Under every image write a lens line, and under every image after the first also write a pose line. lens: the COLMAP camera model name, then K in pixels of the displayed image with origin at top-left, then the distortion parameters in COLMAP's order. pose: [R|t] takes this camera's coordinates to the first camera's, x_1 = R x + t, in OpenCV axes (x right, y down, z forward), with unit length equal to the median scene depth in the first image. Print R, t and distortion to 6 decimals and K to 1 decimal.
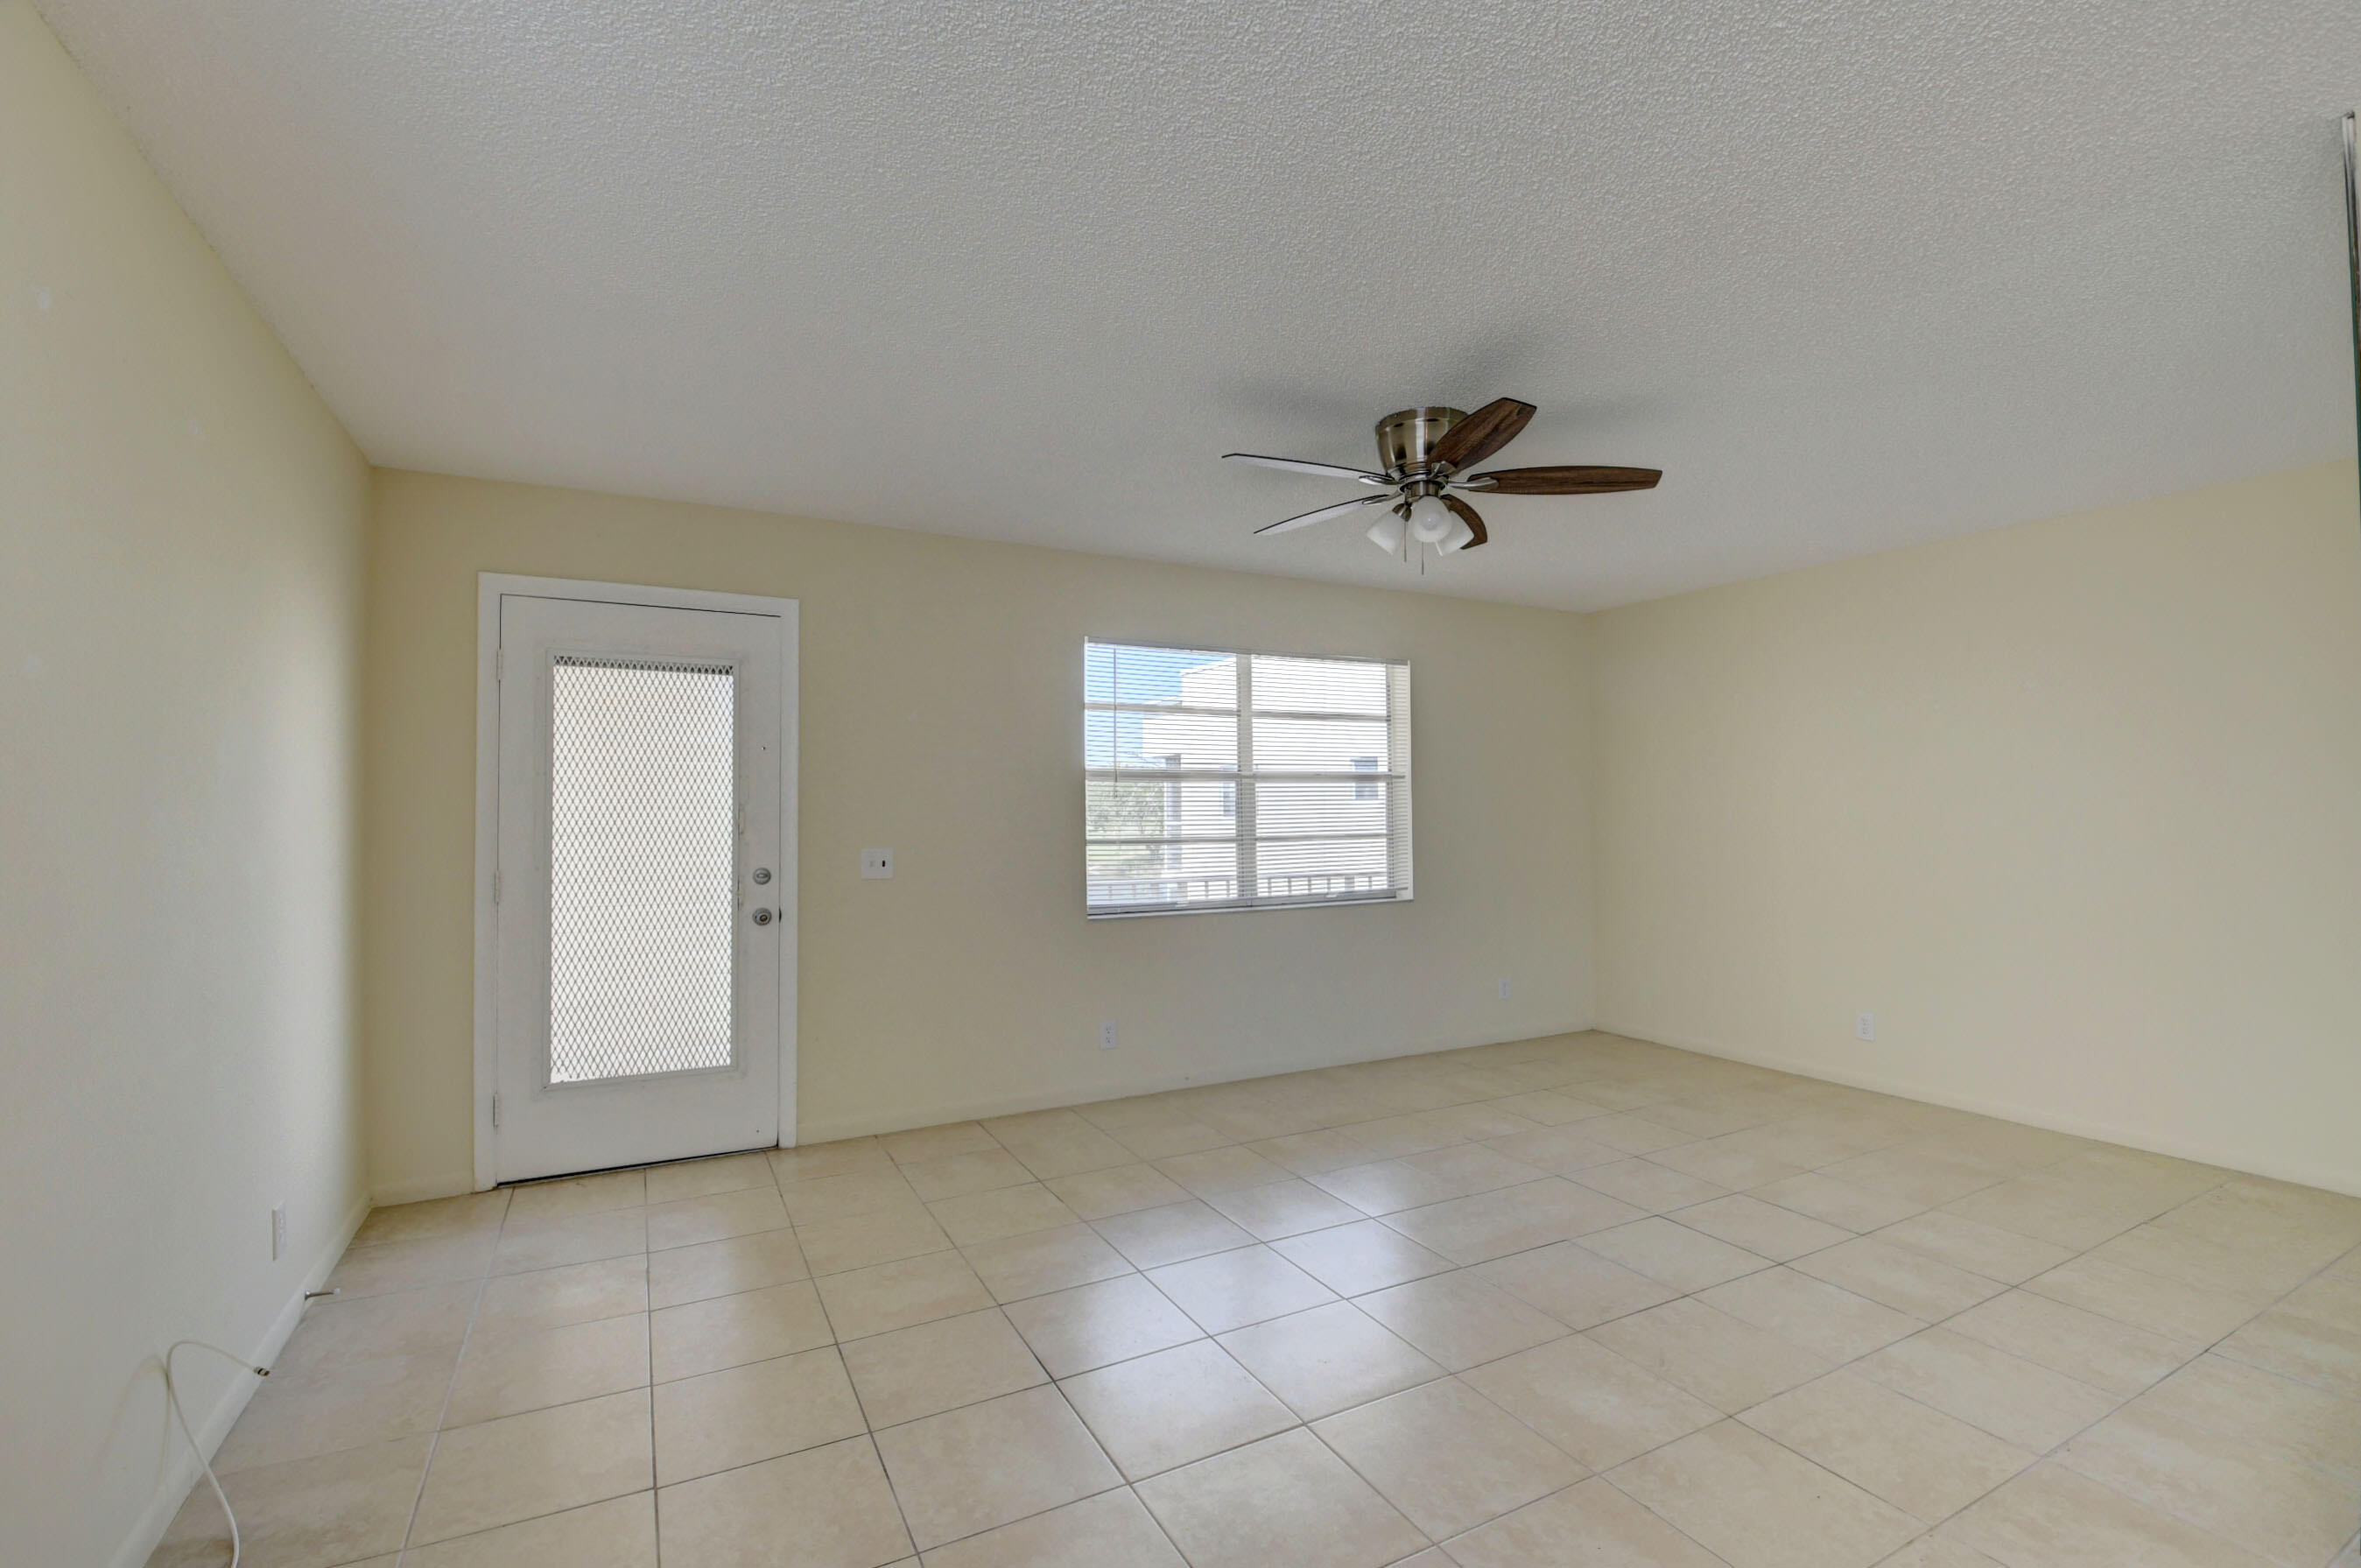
lens RADIAL K [[1042.2, 0, 1177.1], [0, 1042.2, 790.4], [0, 0, 1]] dist [0.004020, -0.019932]
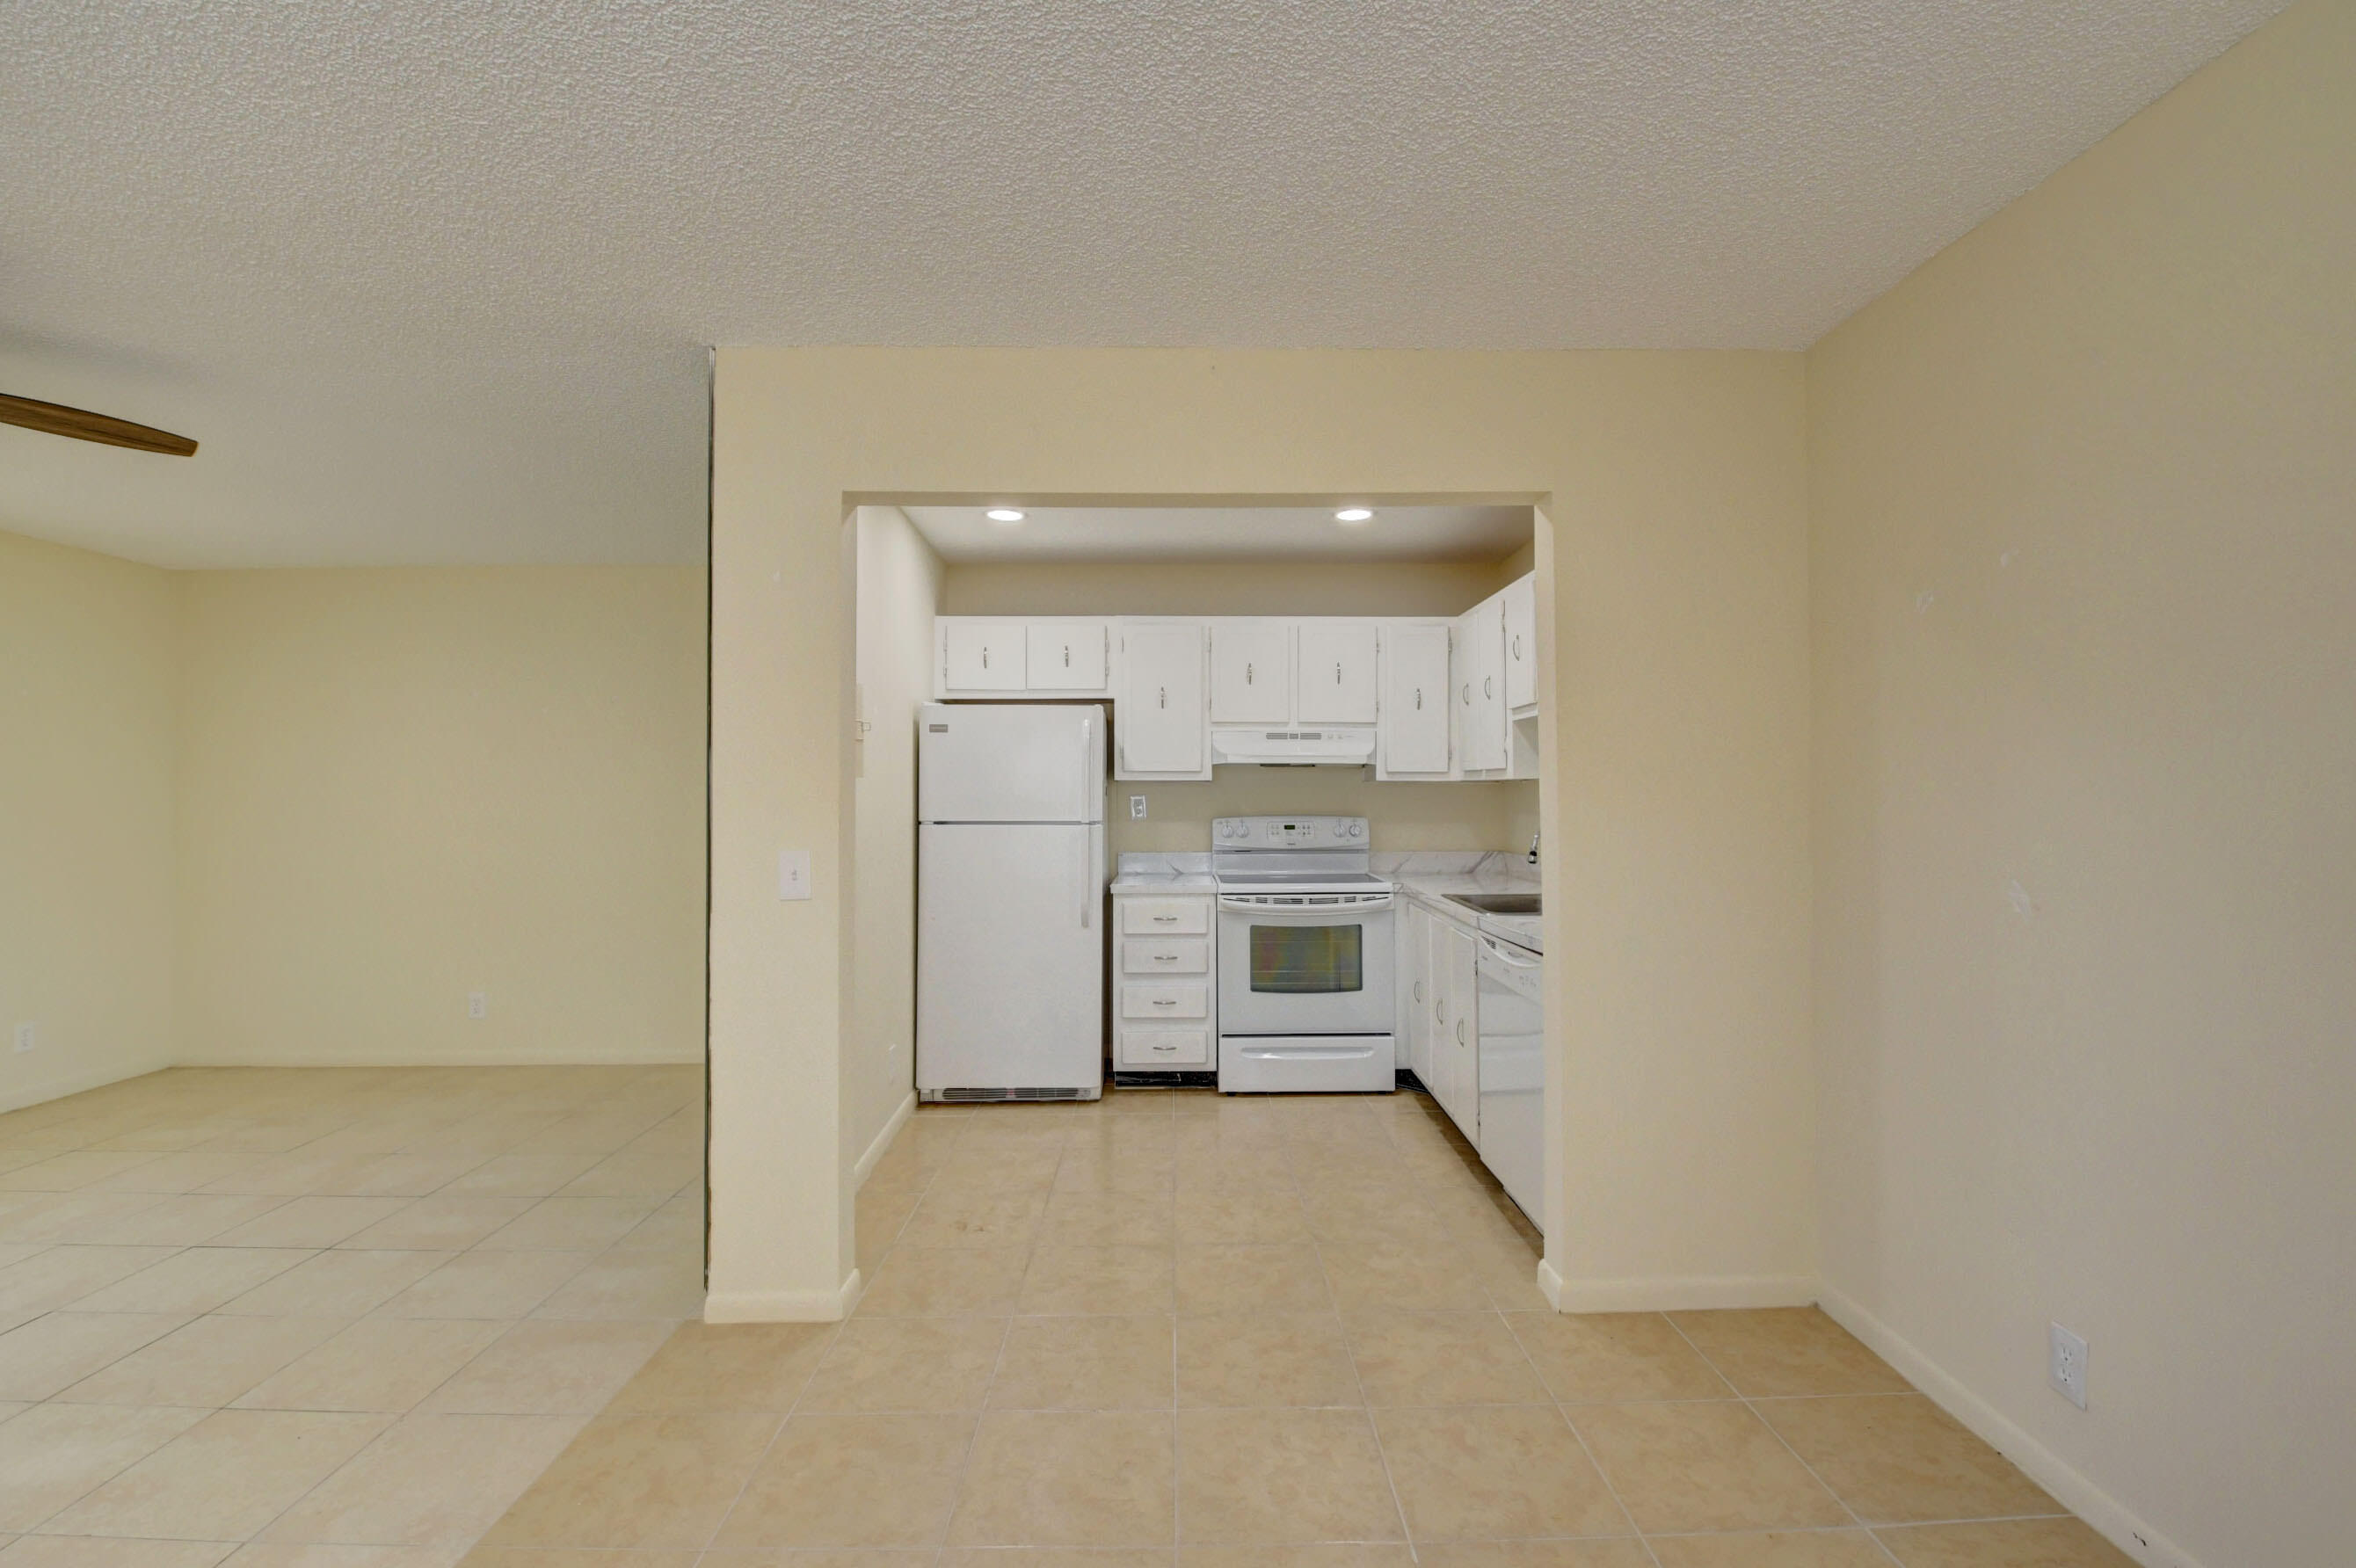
lens RADIAL K [[1044.6, 0, 1187.7], [0, 1044.6, 770.5], [0, 0, 1]] dist [-0.000216, -0.013123]
pose [[0.446469, 0.021384, 0.894544, 0.030886], [-0.009894, 0.999771, -0.018962, -0.001785], [-0.894745, -0.000385, 0.446578, -0.154964]]
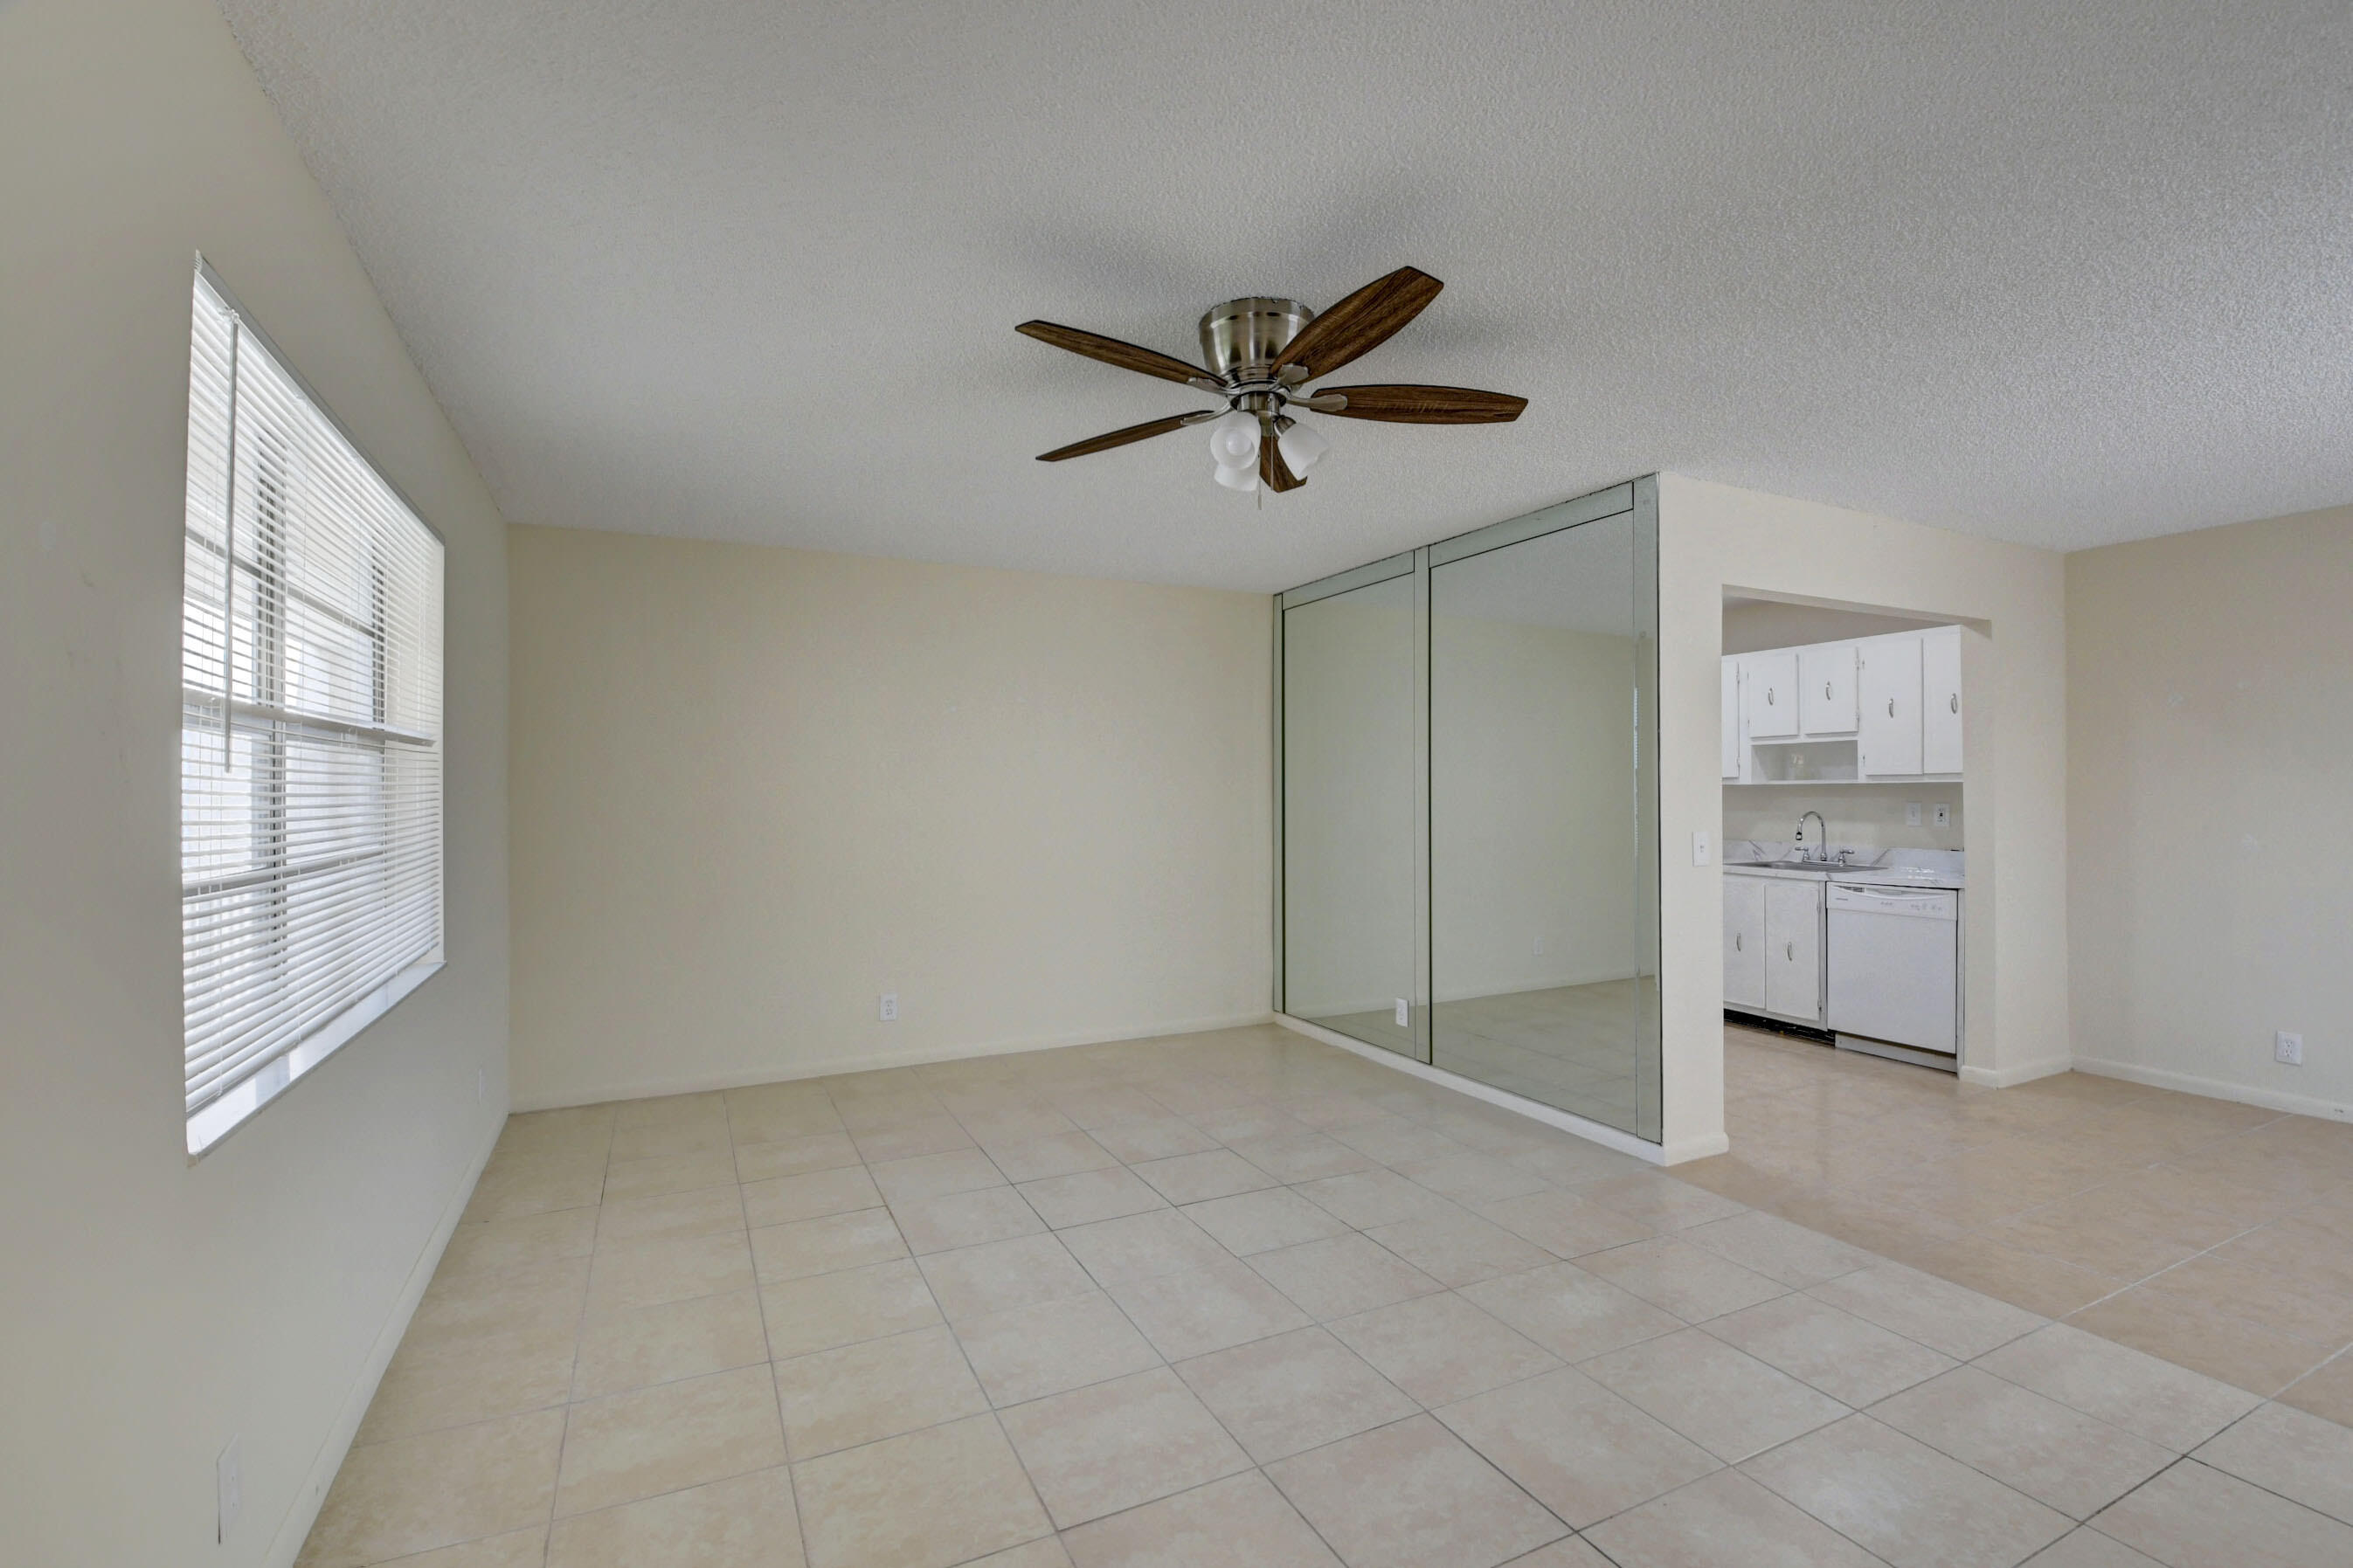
lens RADIAL K [[1038.5, 0, 1173.1], [0, 1038.5, 790.3], [0, 0, 1]] dist [0.004020, -0.019932]
pose [[0.032305, 0.007957, 0.999446, -0.447397], [-0.012103, 0.999898, -0.007569, 0.013681], [-0.999405, -0.011852, 0.032398, 0.814409]]
